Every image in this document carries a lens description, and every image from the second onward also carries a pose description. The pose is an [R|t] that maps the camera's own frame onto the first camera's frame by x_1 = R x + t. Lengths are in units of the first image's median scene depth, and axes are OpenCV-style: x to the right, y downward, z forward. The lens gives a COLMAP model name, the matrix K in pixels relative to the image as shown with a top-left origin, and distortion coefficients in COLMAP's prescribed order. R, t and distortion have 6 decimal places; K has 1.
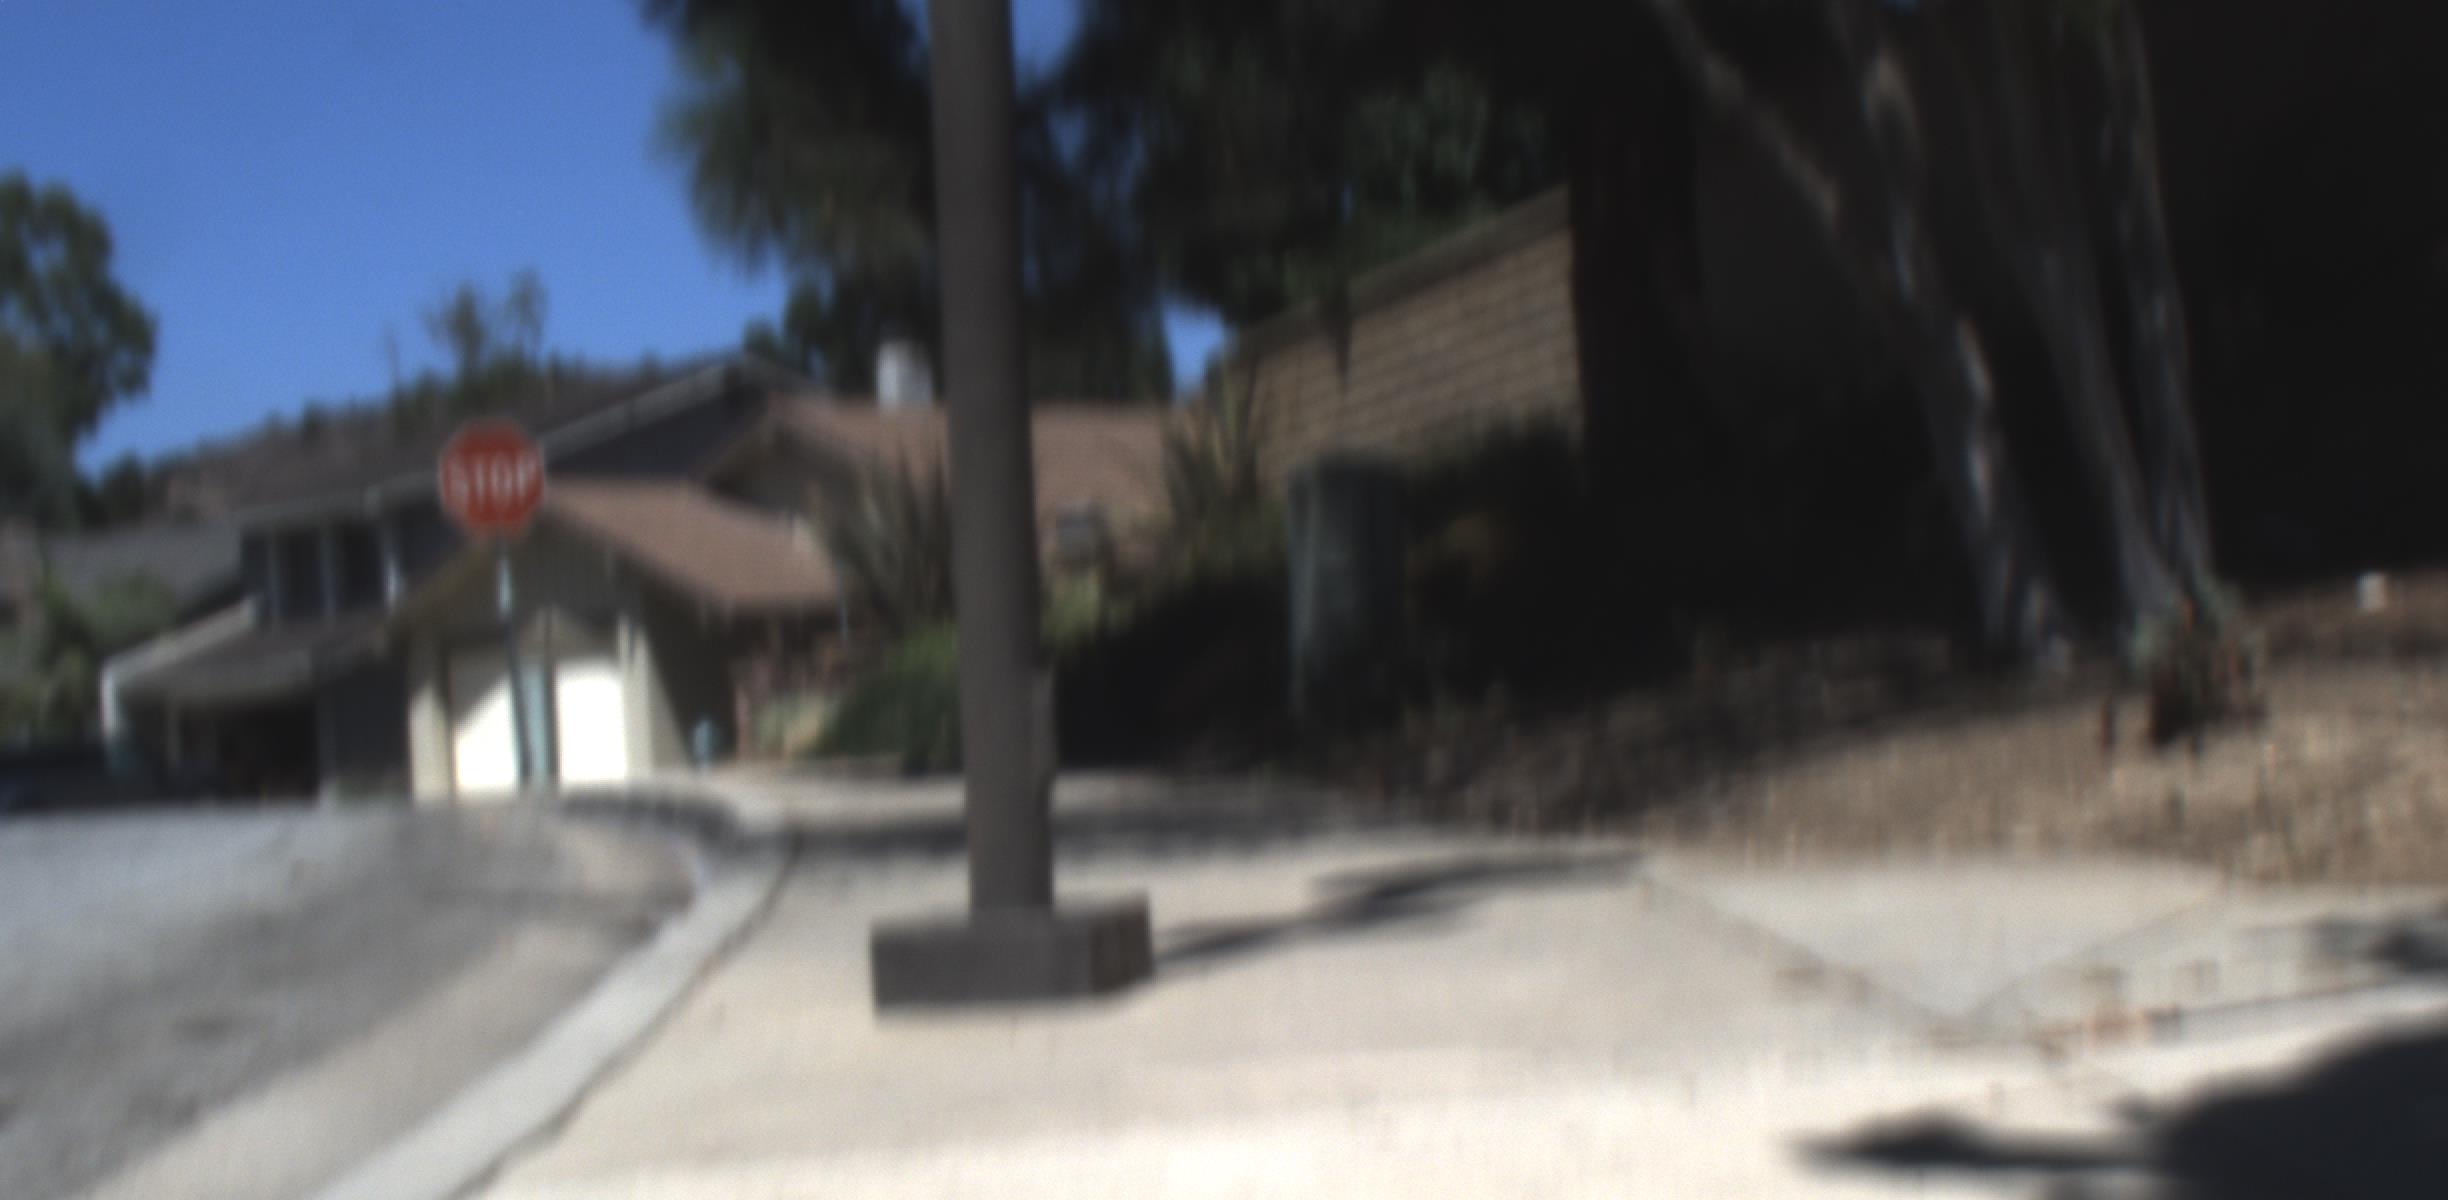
lens RADIAL K [[5419.7, 0, 1220.0], [0, 5419.7, 626.8], [0, 0, 1]] dist [-0.007245, 0.000000]
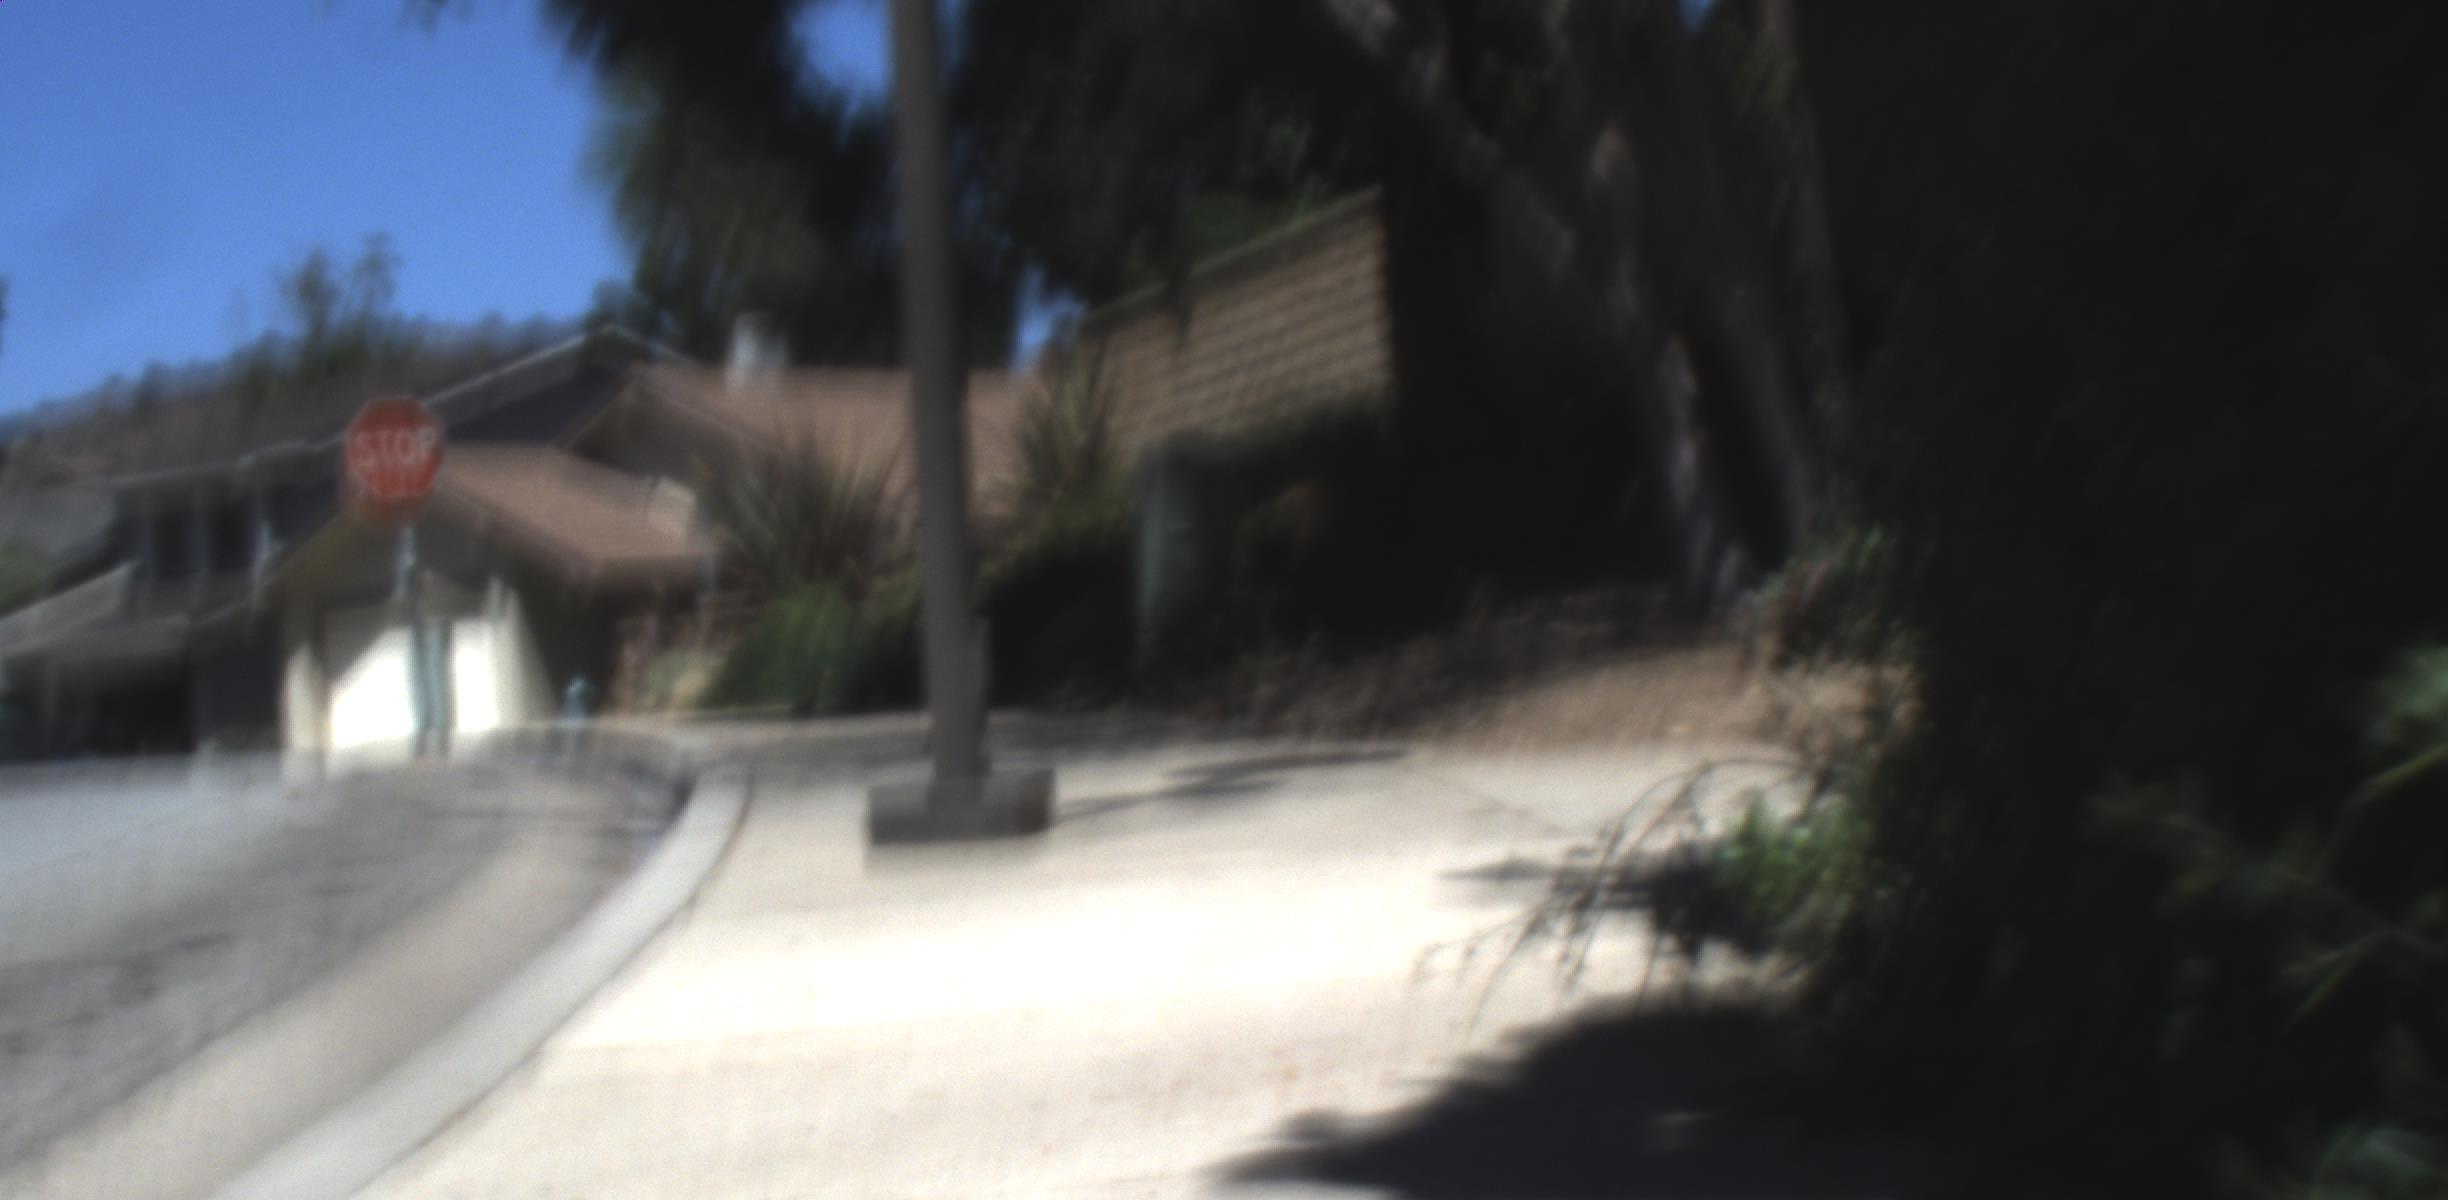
lens RADIAL K [[5419.7, 0, 1239.5], [0, 5419.7, 604.7], [0, 0, 1]] dist [-0.007245, 0.000000]
pose [[0.999445, -0.009711, 0.031861, -0.002969], [0.009554, 0.999941, 0.005083, -0.000911], [-0.031908, -0.004776, 0.999479, -0.154348]]
